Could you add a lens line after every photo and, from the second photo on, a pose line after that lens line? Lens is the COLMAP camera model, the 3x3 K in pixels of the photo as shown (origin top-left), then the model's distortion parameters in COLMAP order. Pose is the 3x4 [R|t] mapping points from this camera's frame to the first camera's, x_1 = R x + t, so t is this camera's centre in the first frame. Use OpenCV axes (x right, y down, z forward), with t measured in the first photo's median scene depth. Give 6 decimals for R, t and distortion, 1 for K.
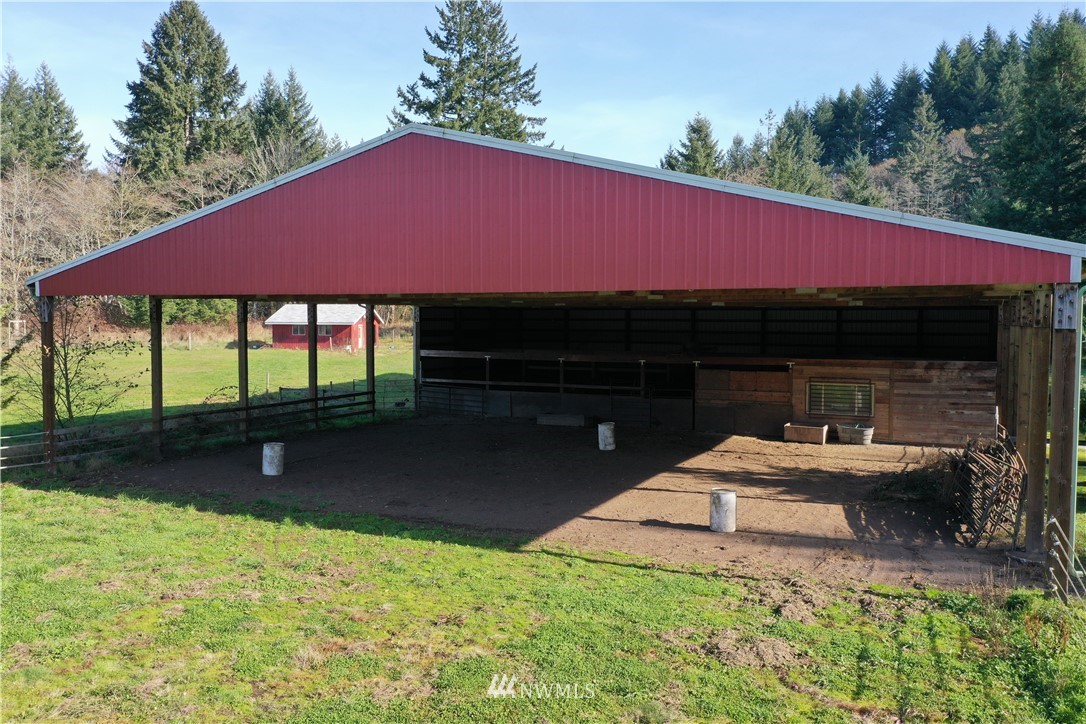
lens RADIAL K [[863.6, 0, 543.0], [0, 863.6, 362.0], [0, 0, 1]] dist [0.017189, 0.005133]
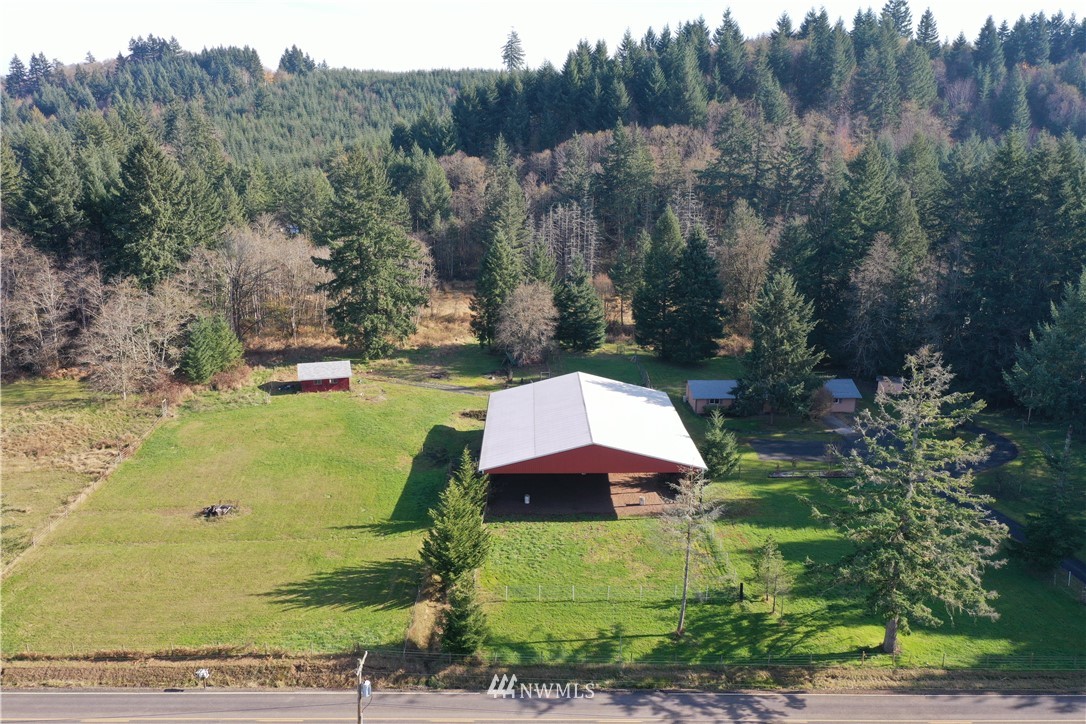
lens RADIAL K [[863.6, 0, 543.0], [0, 863.6, 362.0], [0, 0, 1]] dist [0.017189, 0.005133]
pose [[0.897433, -0.114098, 0.426141, -0.496337], [0.022886, 0.976715, 0.213317, -0.360511], [-0.440557, -0.181685, 0.879147, -0.641366]]
